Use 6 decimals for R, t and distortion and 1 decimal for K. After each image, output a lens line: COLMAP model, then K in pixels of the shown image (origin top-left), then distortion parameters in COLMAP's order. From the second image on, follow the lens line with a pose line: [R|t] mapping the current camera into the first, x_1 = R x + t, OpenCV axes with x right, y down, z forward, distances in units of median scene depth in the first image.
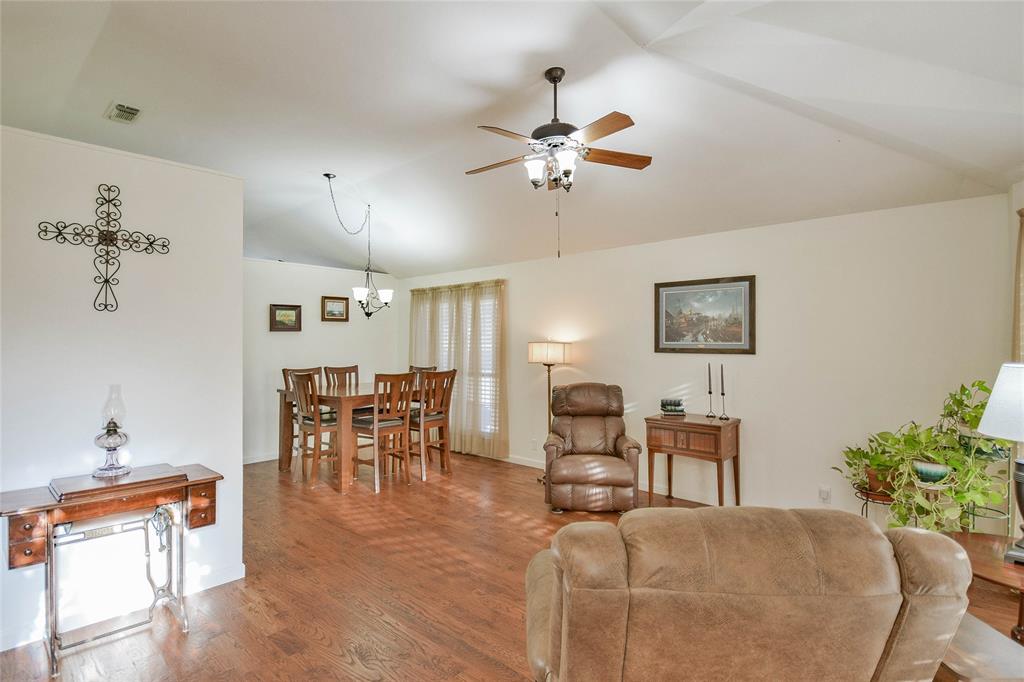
lens RADIAL K [[502.9, 0, 510.1], [0, 502.9, 334.4], [0, 0, 1]] dist [0.021972, -0.027147]
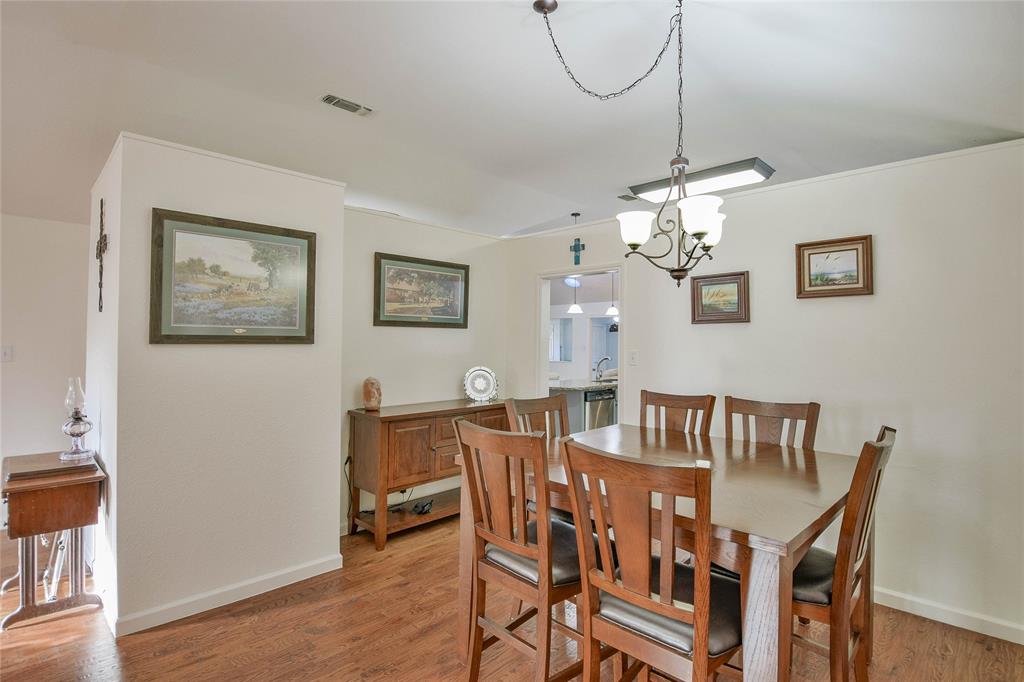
lens RADIAL K [[502.9, 0, 510.1], [0, 502.9, 334.4], [0, 0, 1]] dist [0.021972, -0.027147]
pose [[-0.060317, -0.012391, -0.998102, 0.109798], [0.007374, 0.999890, -0.012859, 0.010890], [0.998152, -0.008136, -0.060219, 0.823115]]
